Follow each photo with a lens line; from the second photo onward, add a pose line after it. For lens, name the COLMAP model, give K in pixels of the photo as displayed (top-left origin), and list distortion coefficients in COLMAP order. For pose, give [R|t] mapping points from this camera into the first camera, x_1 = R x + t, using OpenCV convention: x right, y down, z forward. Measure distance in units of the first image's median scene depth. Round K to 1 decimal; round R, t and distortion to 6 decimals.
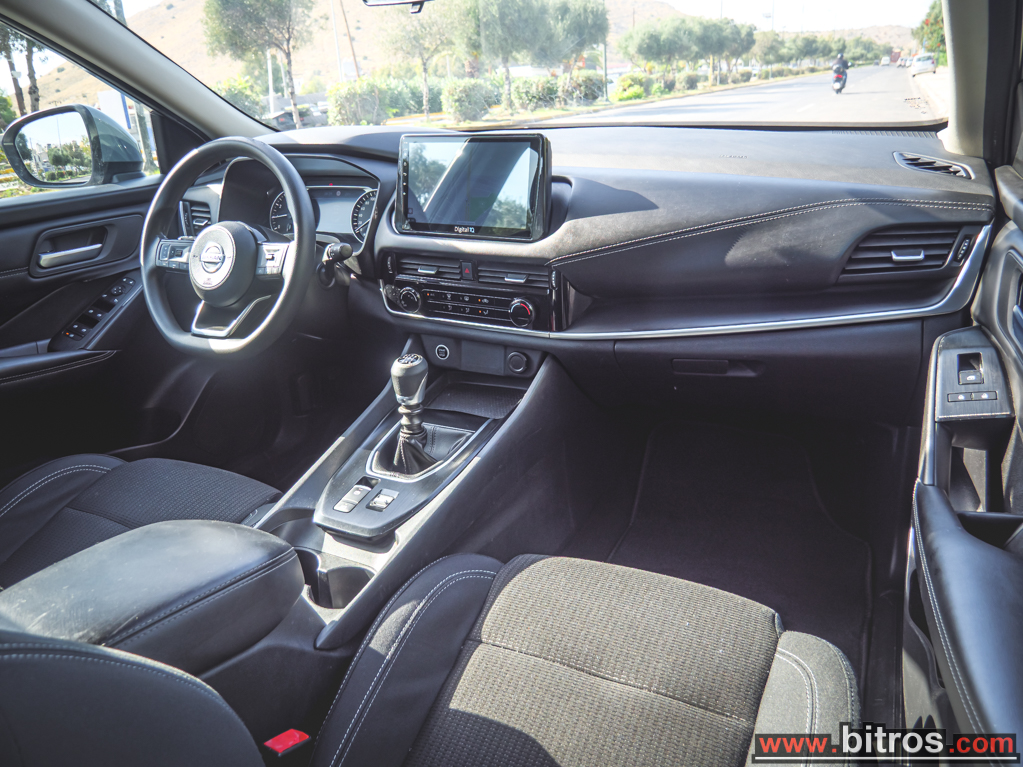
lens RADIAL K [[737.9, 0, 516.7], [0, 737.9, 380.9], [0, 0, 1]] dist [-0.050478, 0.030225]
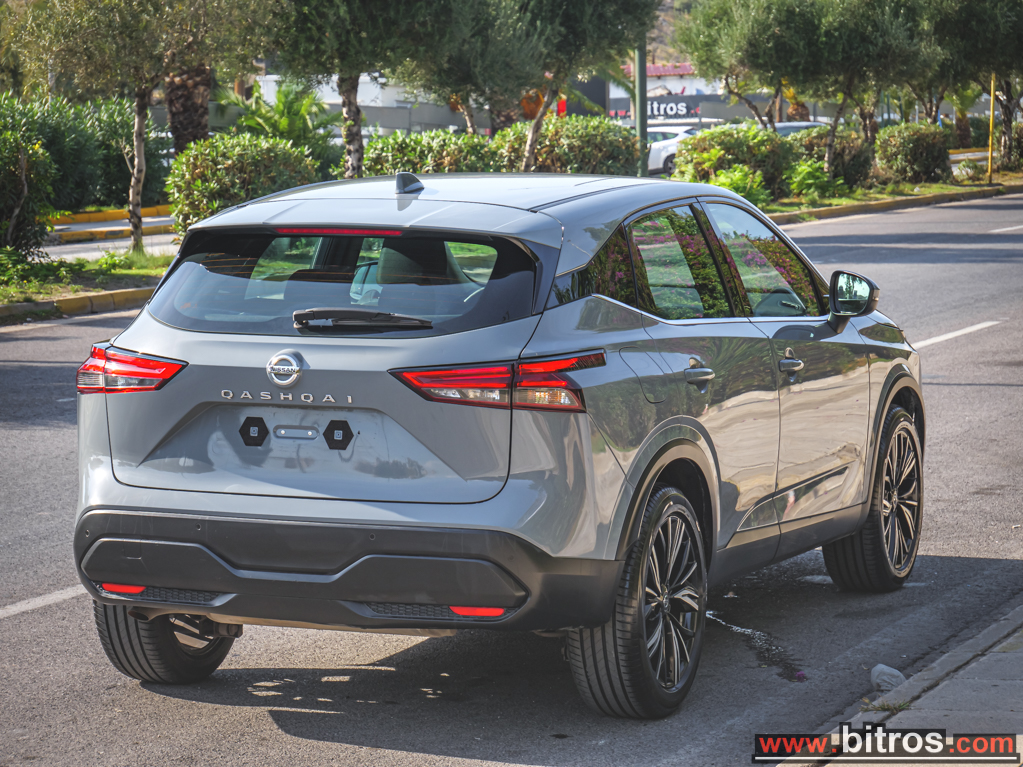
lens RADIAL K [[3197.8, 0, 514.0], [0, 3197.8, 384.7], [0, 0, 1]] dist [0.418973, 0.000000]
pose [[0.996183, 0.041081, 0.077015, -0.033247], [-0.016306, 0.954376, -0.298161, 0.092634], [-0.085750, 0.295767, 0.951404, -0.259129]]
